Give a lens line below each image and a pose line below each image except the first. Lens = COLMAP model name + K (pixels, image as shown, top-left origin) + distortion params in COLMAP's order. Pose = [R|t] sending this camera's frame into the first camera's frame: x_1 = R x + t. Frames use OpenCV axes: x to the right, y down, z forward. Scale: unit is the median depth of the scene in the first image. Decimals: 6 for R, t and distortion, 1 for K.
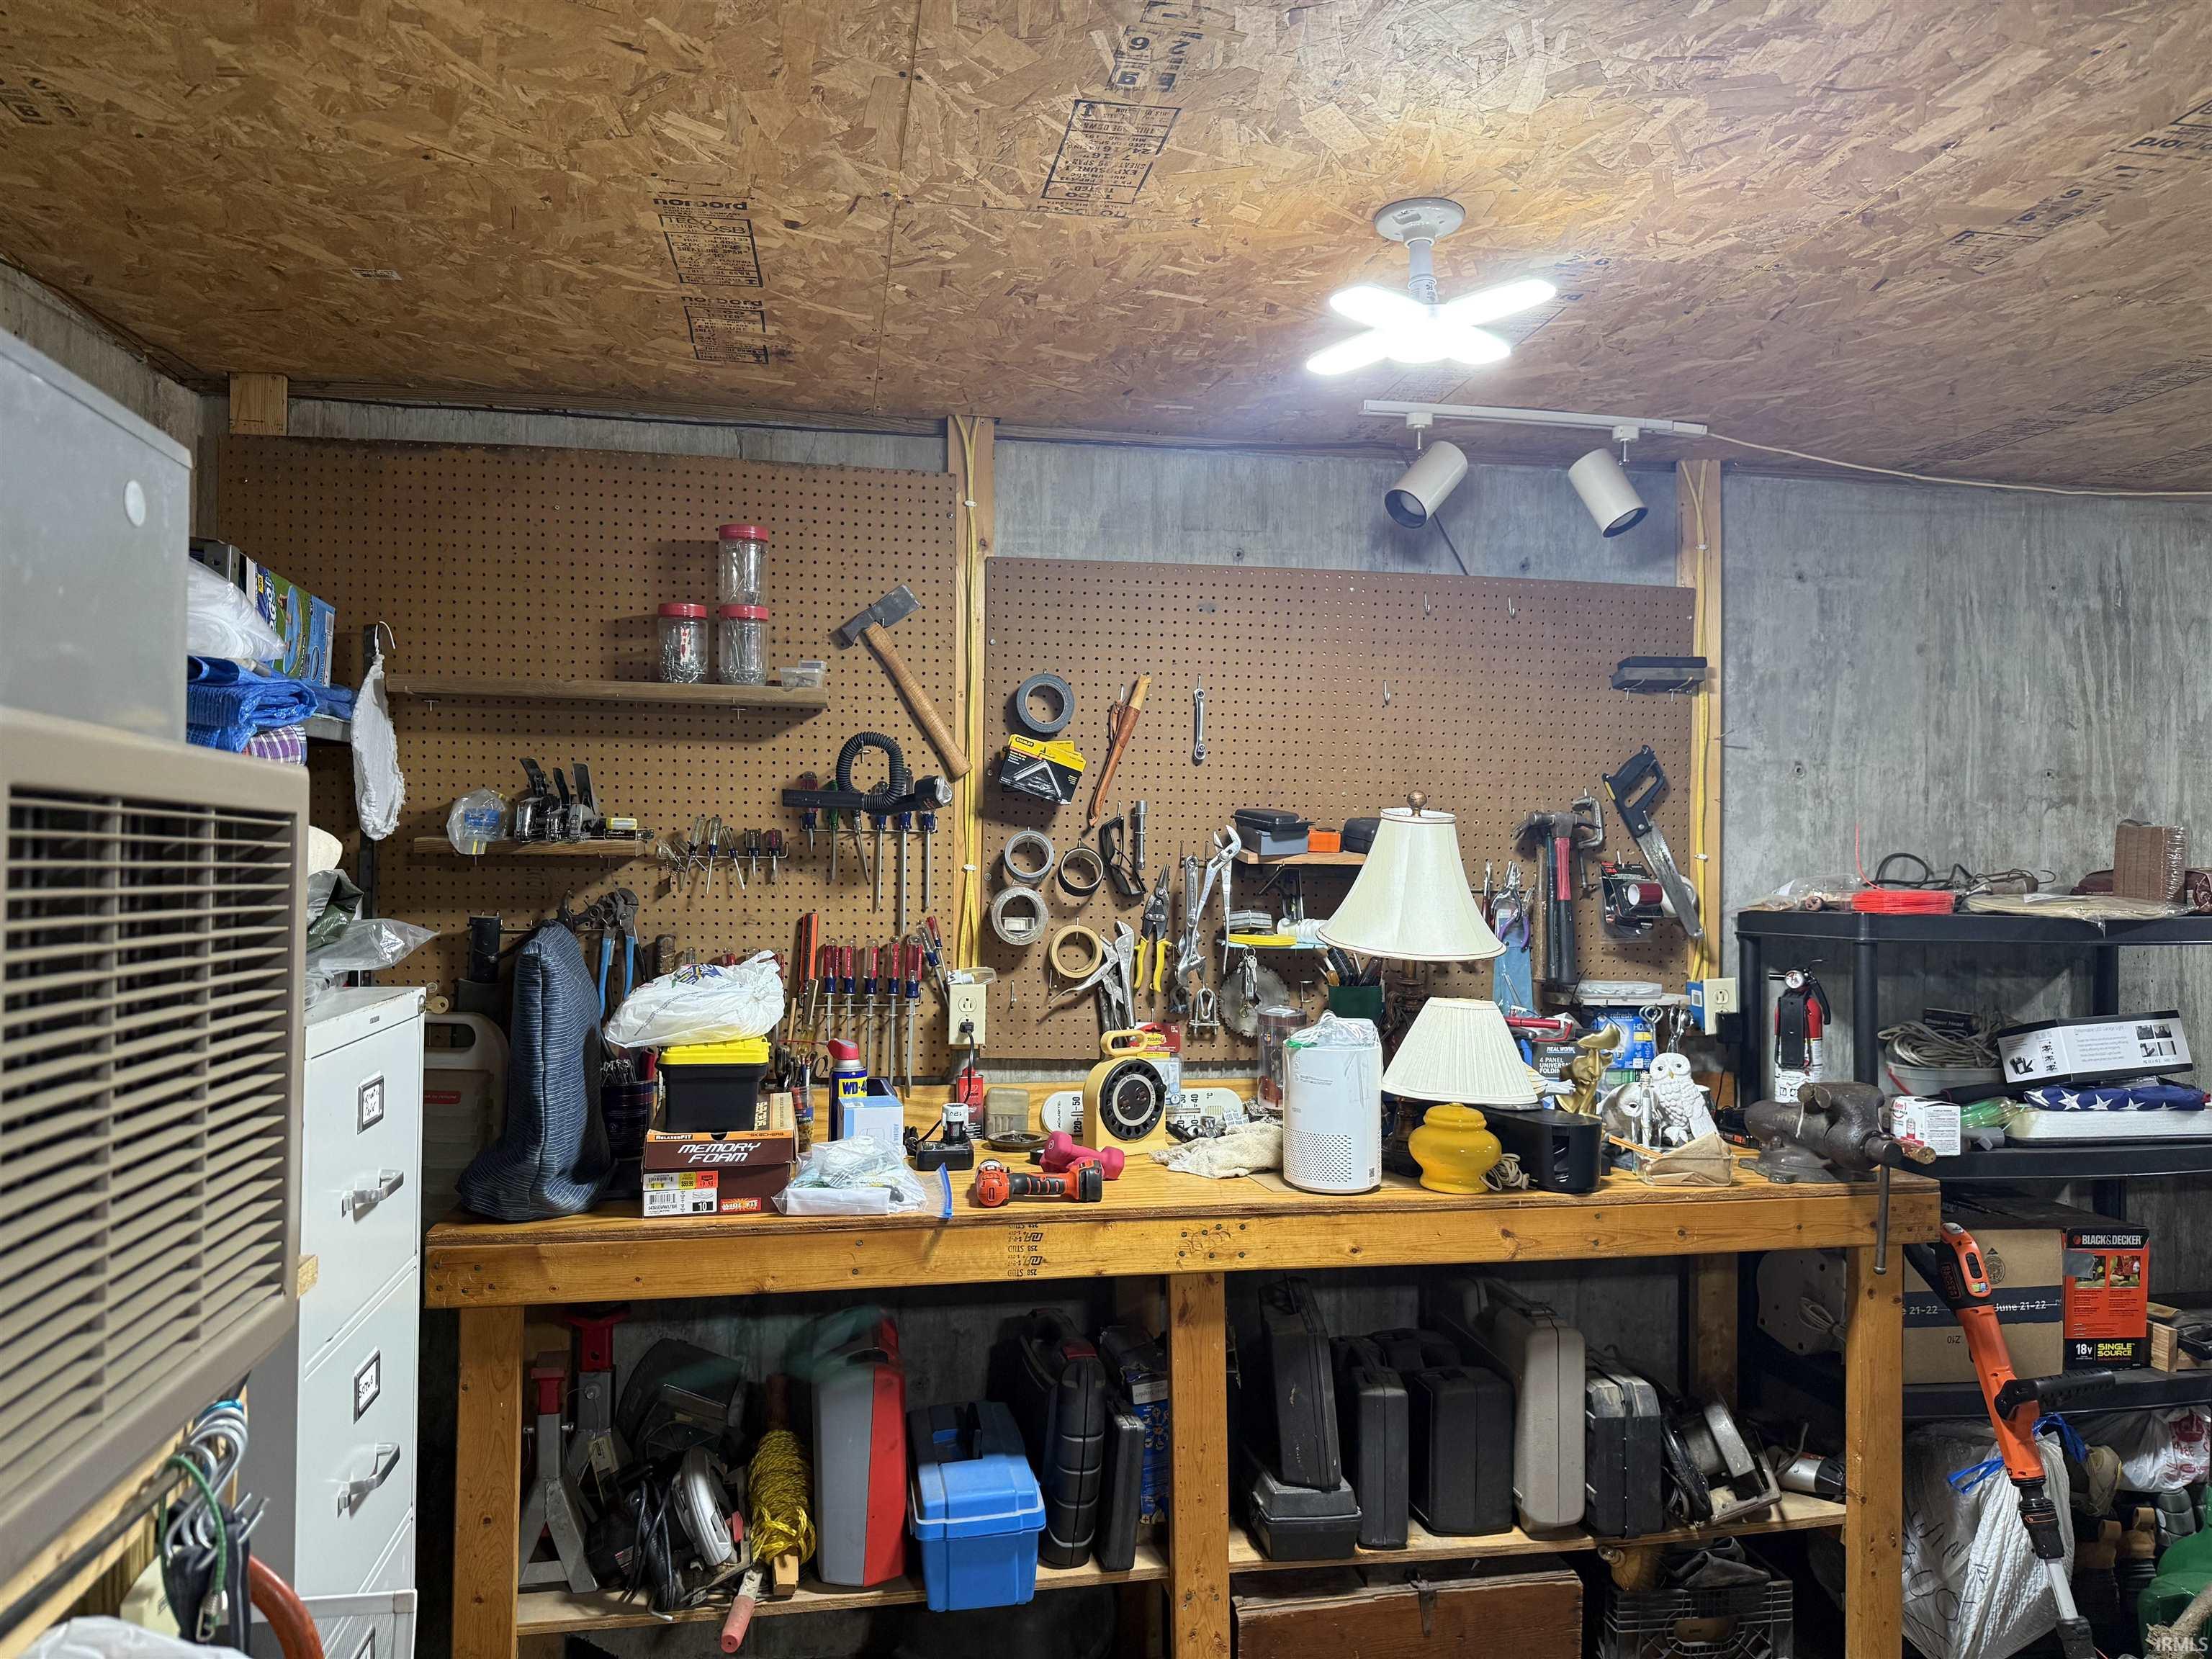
lens RADIAL K [[1553.7, 0, 1099.1], [0, 1553.7, 837.2], [0, 0, 1]] dist [0.073733, -0.093042]
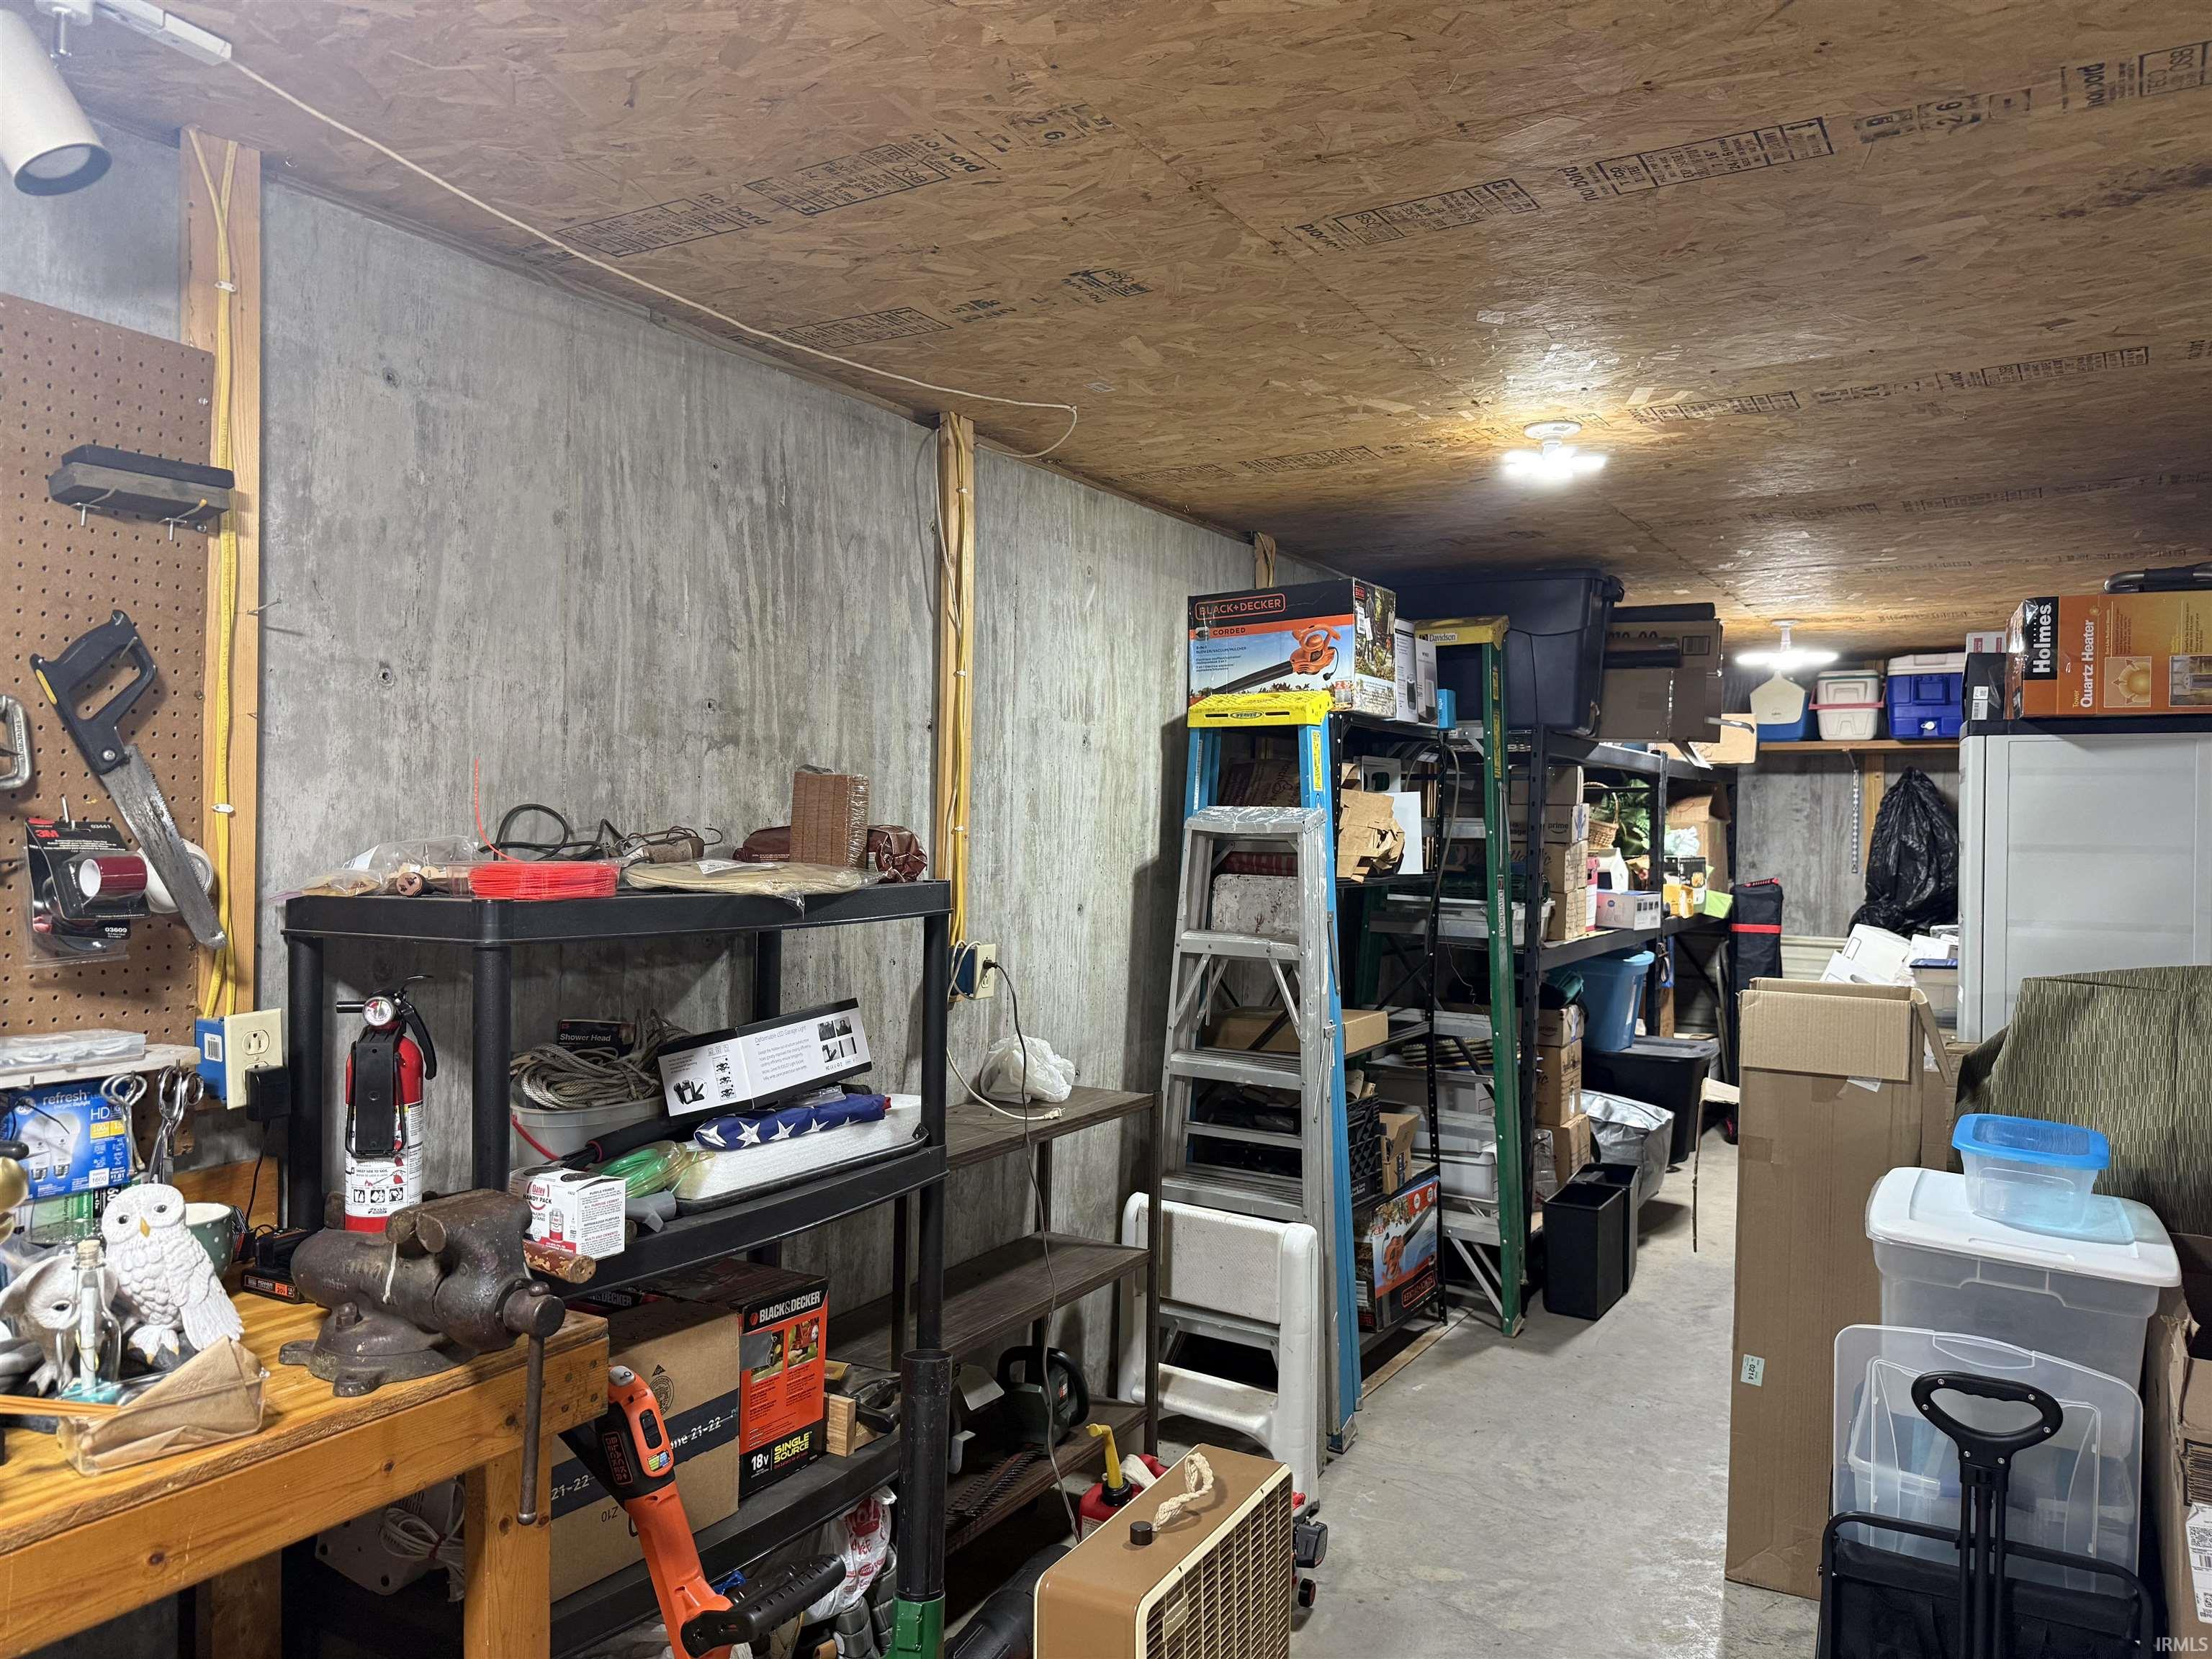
lens RADIAL K [[1553.7, 0, 1126.5], [0, 1553.7, 822.8], [0, 0, 1]] dist [0.073733, -0.093042]
pose [[0.644459, -0.002355, 0.764636, 0.149957], [-0.016468, 0.999721, 0.016959, 0.002109], [-0.764462, -0.023522, 0.644240, 0.357265]]
